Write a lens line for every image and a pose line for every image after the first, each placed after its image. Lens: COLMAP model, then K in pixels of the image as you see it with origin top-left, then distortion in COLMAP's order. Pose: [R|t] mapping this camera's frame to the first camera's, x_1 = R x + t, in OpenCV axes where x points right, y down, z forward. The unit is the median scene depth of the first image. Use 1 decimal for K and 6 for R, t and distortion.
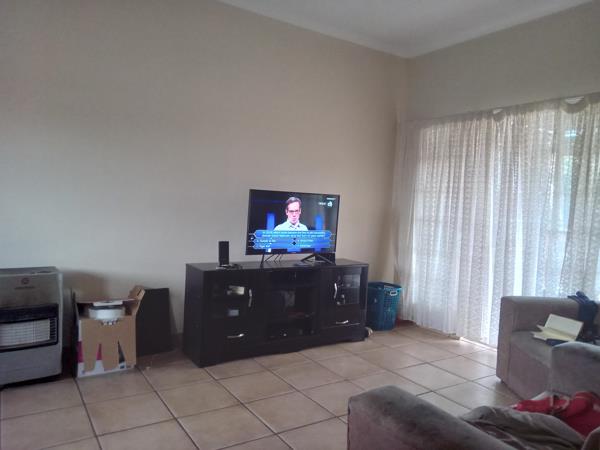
lens RADIAL K [[445.5, 0, 300.0], [0, 445.5, 225.0], [0, 0, 1]] dist [0.043803, -0.037951]
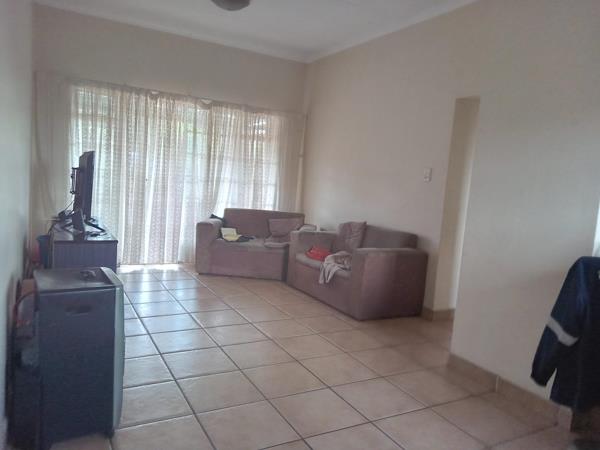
lens RADIAL K [[445.5, 0, 300.0], [0, 445.5, 225.0], [0, 0, 1]] dist [0.043803, -0.037951]
pose [[0.072601, -0.131077, 0.988710, -0.876163], [-0.004438, 0.991274, 0.131743, -0.033039], [-0.997351, -0.013952, 0.071386, 0.424844]]
